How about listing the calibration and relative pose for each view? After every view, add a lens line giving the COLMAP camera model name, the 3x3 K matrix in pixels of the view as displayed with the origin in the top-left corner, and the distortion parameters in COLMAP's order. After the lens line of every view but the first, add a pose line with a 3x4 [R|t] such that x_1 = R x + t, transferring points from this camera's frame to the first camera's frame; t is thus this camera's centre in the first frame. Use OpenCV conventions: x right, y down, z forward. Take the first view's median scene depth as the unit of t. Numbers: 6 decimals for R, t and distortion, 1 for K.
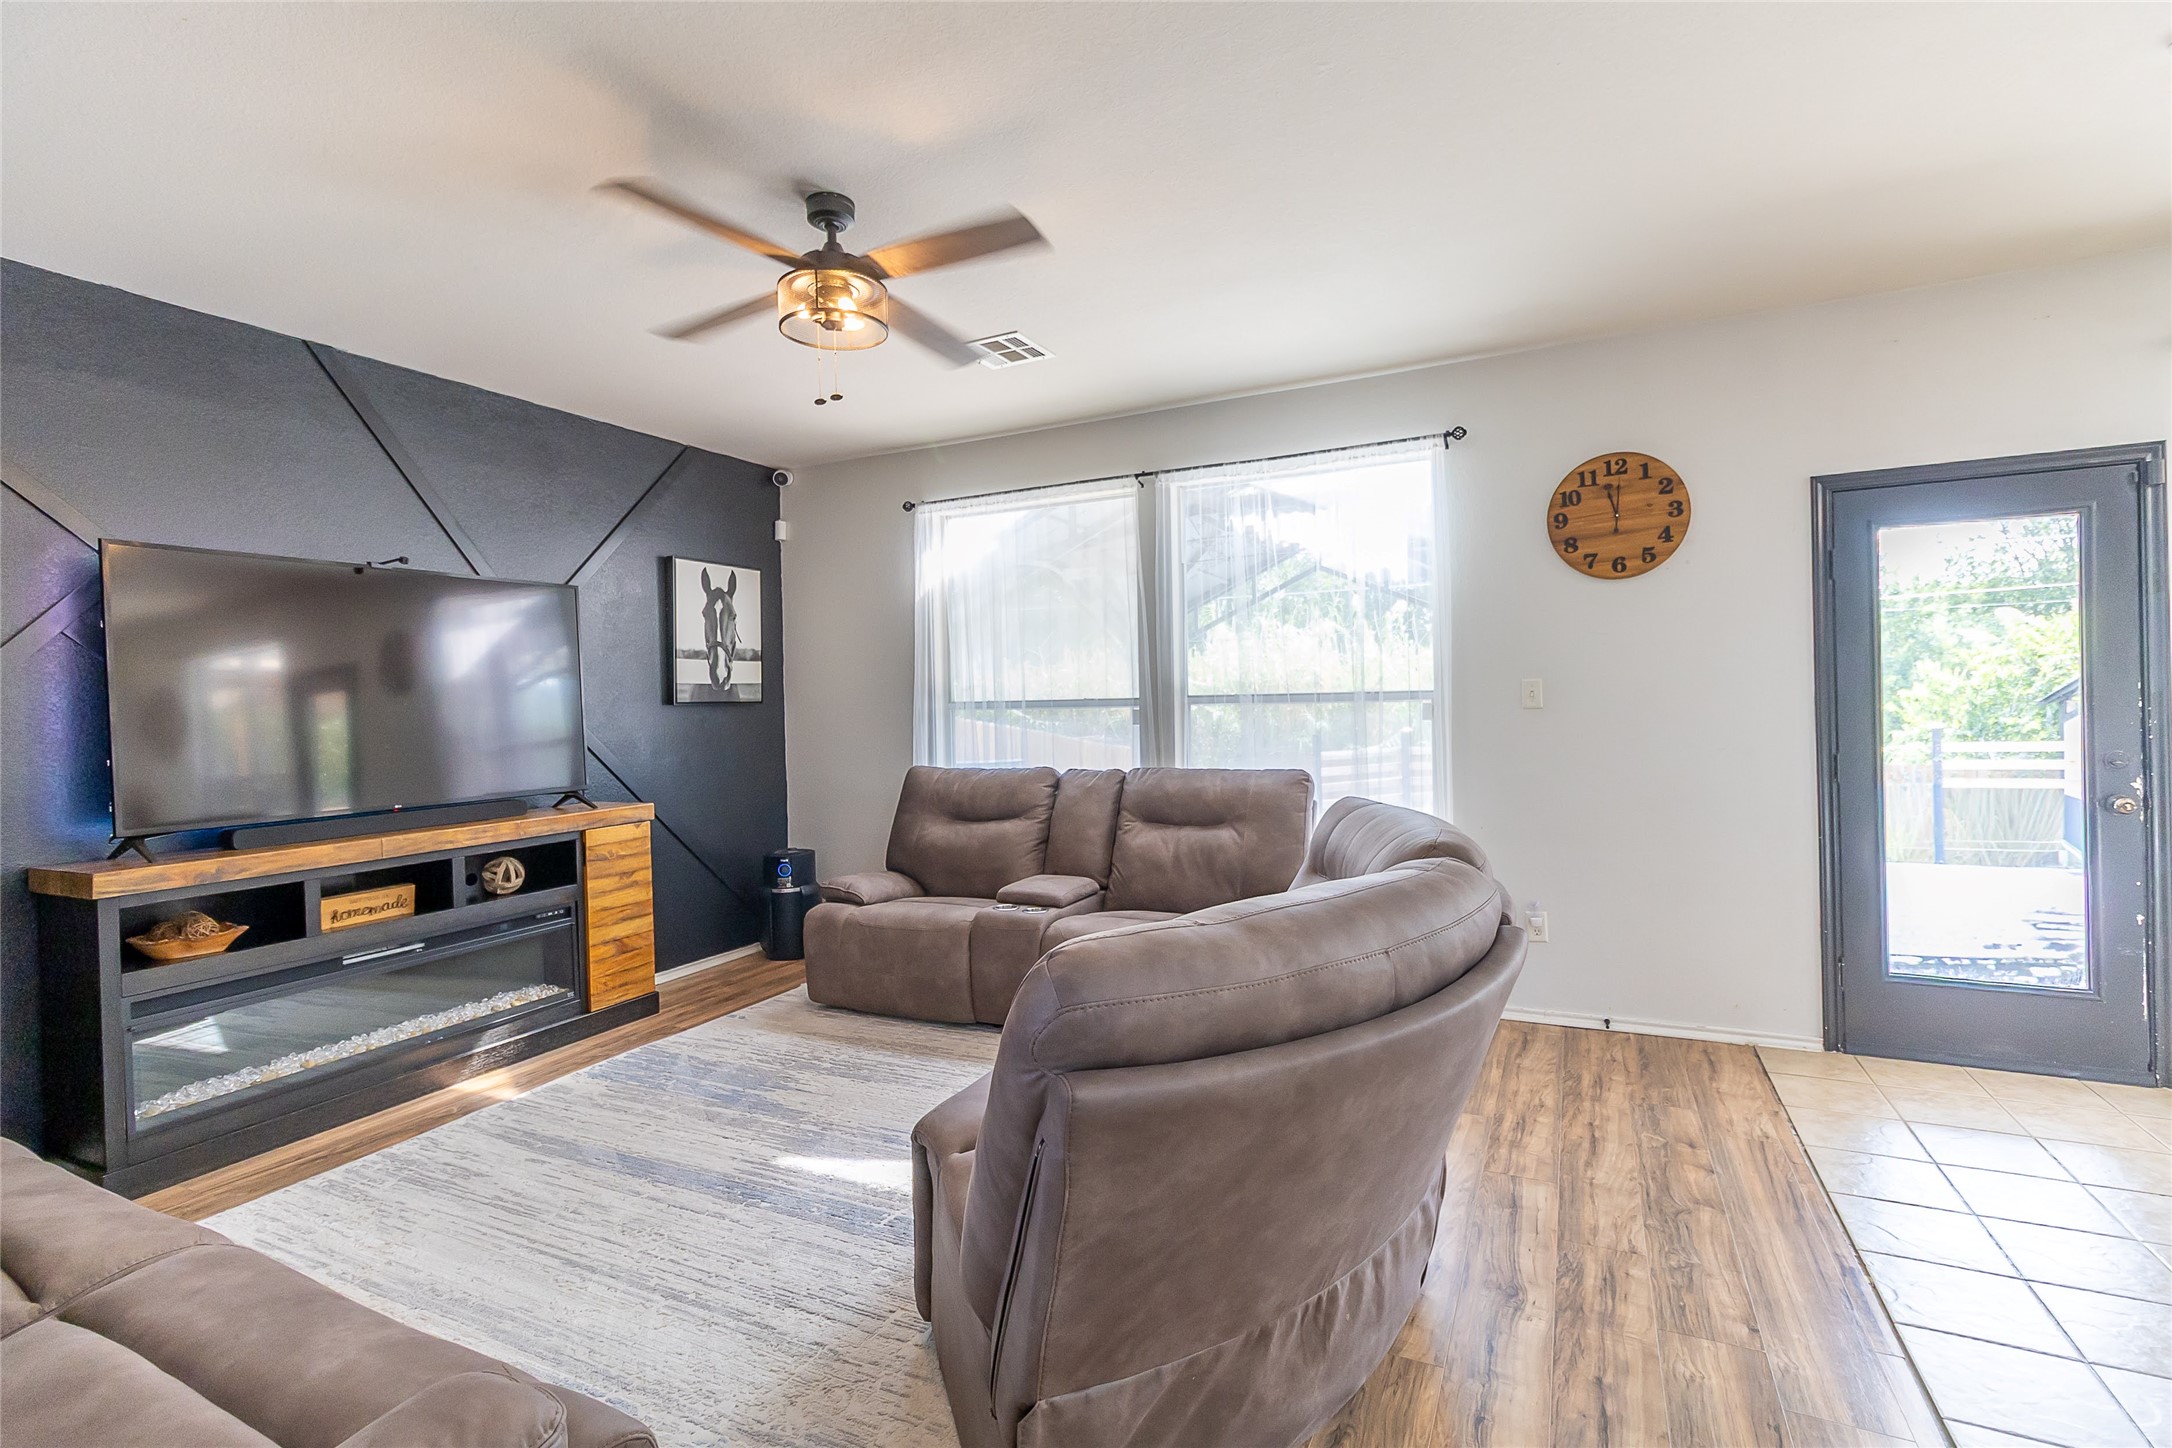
lens RADIAL K [[991.9, 0, 1091.1], [0, 991.9, 710.2], [0, 0, 1]] dist [0.001243, 0.001066]
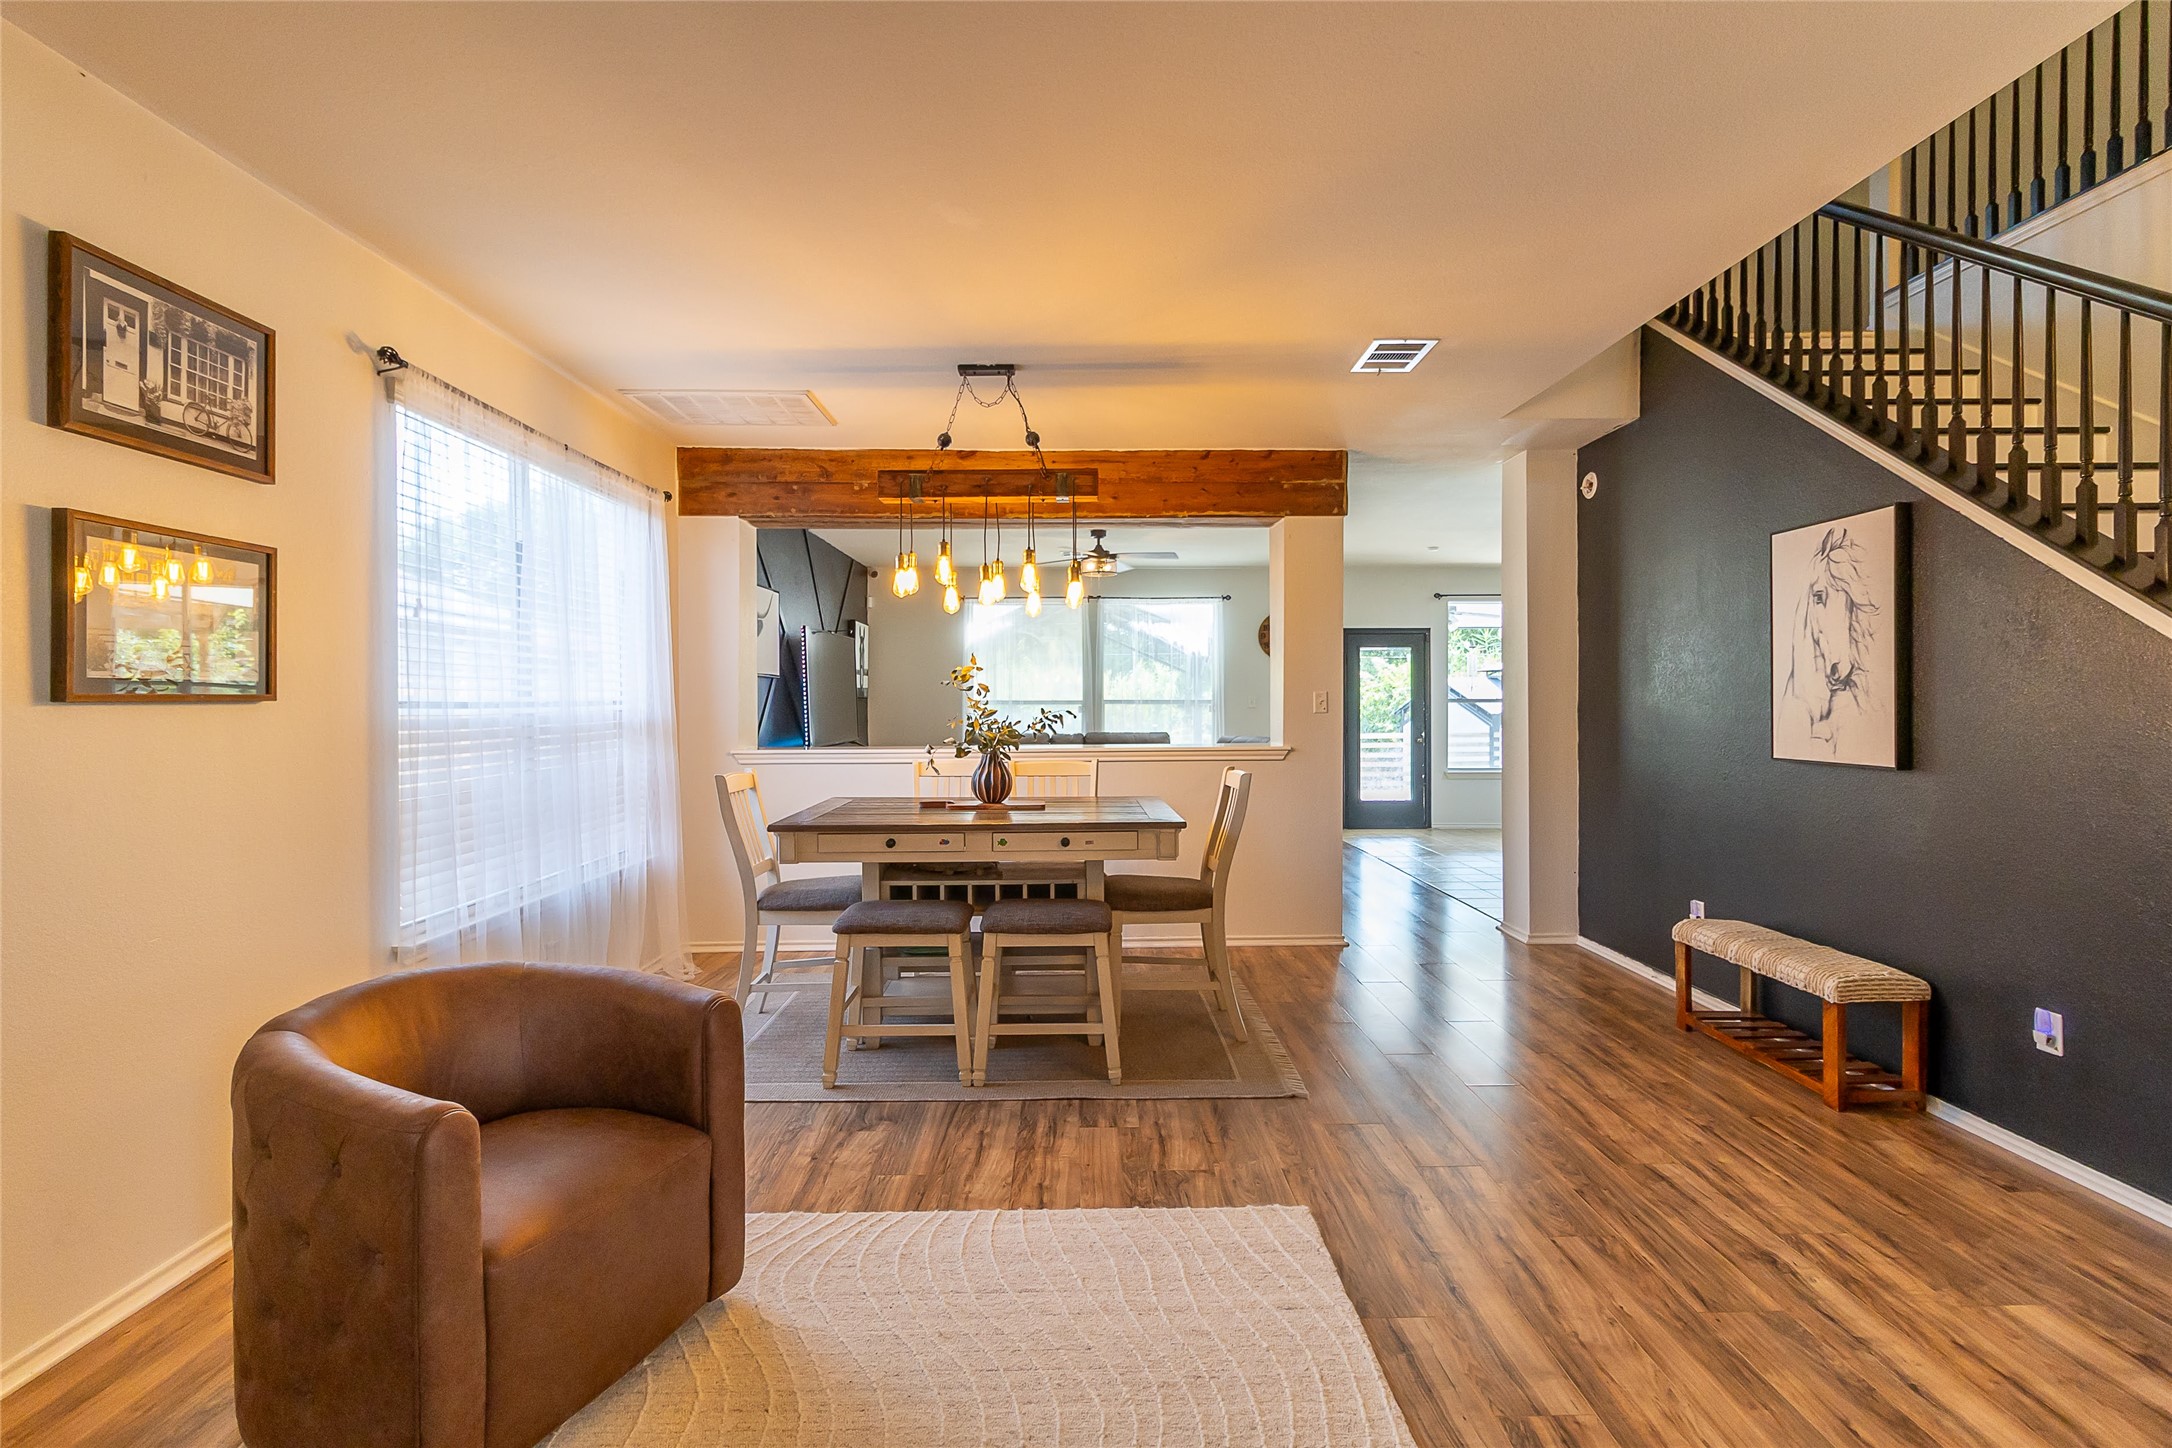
lens RADIAL K [[991.9, 0, 1091.1], [0, 991.9, 710.2], [0, 0, 1]] dist [0.001243, 0.001066]
pose [[0.890339, 0.017185, 0.454973, -0.116641], [-0.013807, 0.999847, -0.010745, 0.003953], [-0.455088, 0.003285, 0.890440, -0.116744]]
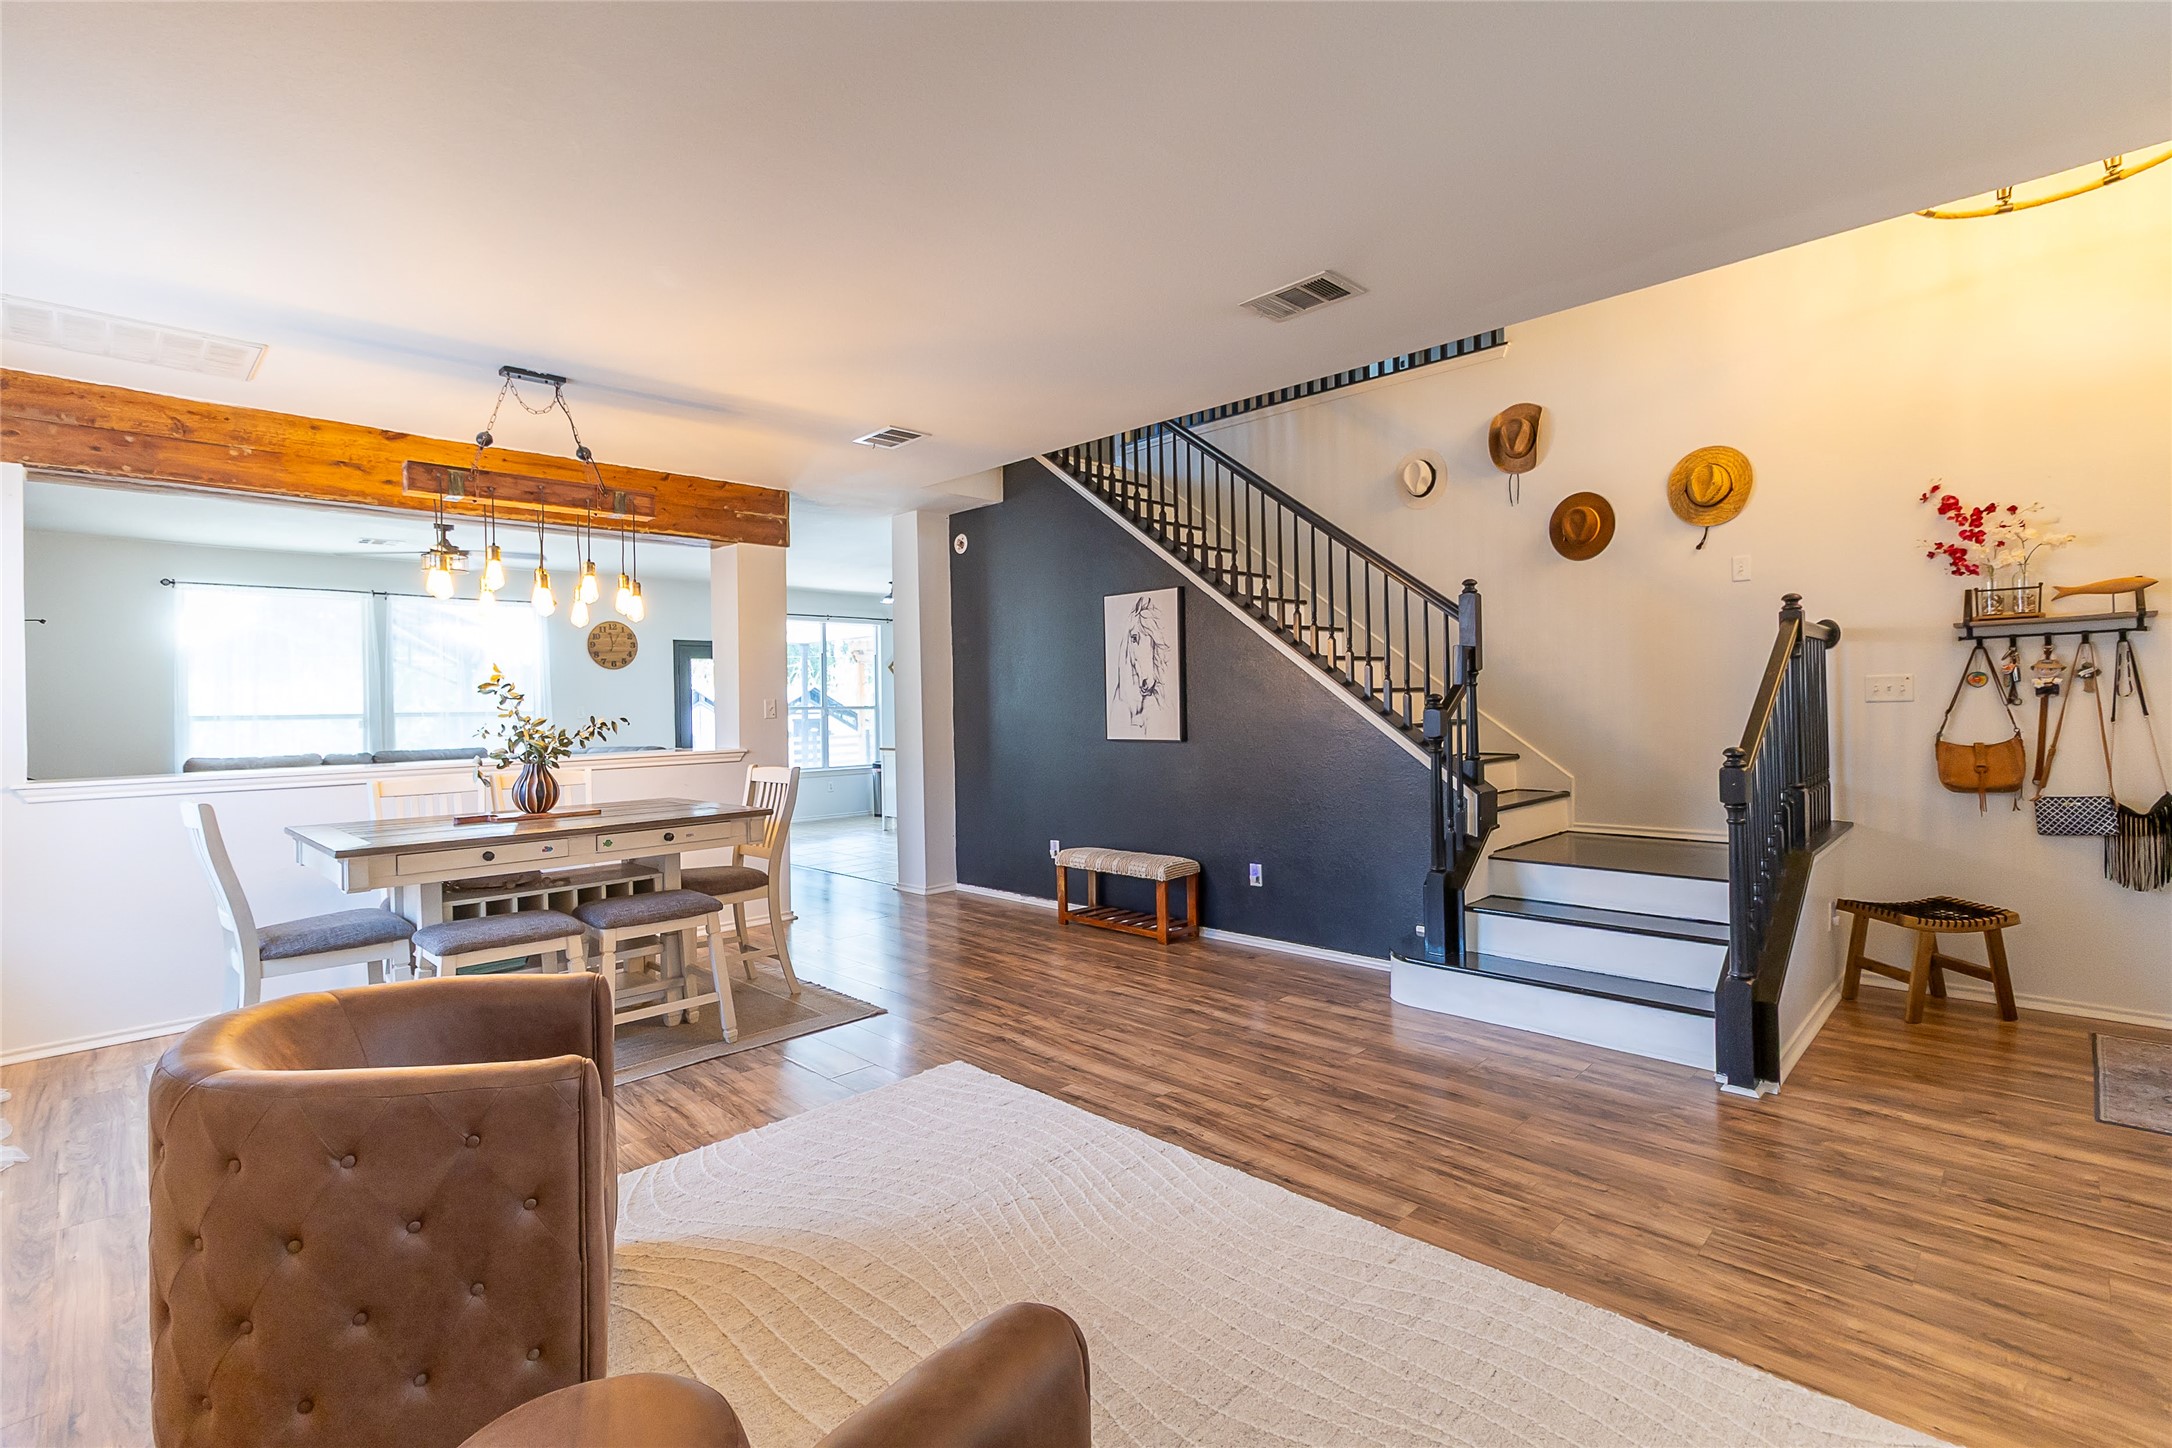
lens RADIAL K [[981.9, 0, 1086.0], [0, 981.9, 724.0], [0, 0, 1]] dist [0.001053, 0.000501]
pose [[0.327553, -0.000772, 0.944833, -0.156754], [0.018022, 0.999823, -0.005431, 0.005102], [-0.944661, 0.018806, 0.327509, -0.106567]]
